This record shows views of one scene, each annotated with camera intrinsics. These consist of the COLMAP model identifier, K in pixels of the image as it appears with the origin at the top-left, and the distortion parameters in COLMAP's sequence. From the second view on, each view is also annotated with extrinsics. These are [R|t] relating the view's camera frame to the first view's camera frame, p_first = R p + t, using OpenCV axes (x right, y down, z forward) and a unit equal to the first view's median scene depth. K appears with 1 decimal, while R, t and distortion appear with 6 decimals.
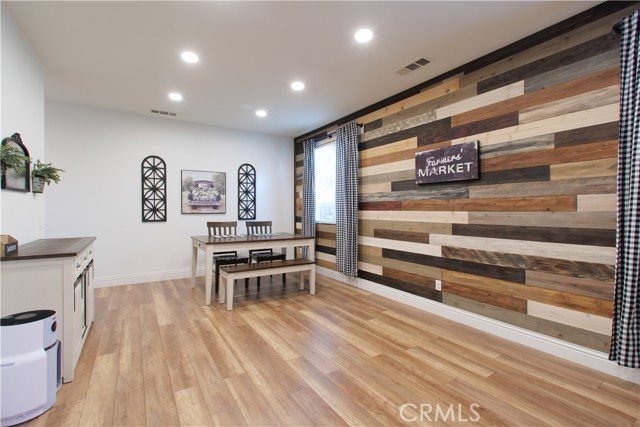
lens RADIAL K [[293.2, 0, 320.9], [0, 293.2, 209.3], [0, 0, 1]] dist [0.016874, -0.000033]
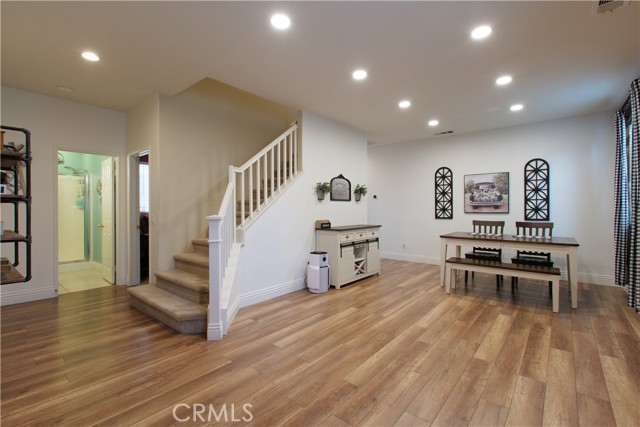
lens RADIAL K [[293.2, 0, 319.8], [0, 293.2, 212.1], [0, 0, 1]] dist [0.016874, -0.000033]
pose [[0.298550, 0.009930, -0.954342, 0.505434], [-0.000299, 0.999947, 0.010311, 0.000563], [0.954394, -0.002793, 0.298537, 0.107301]]
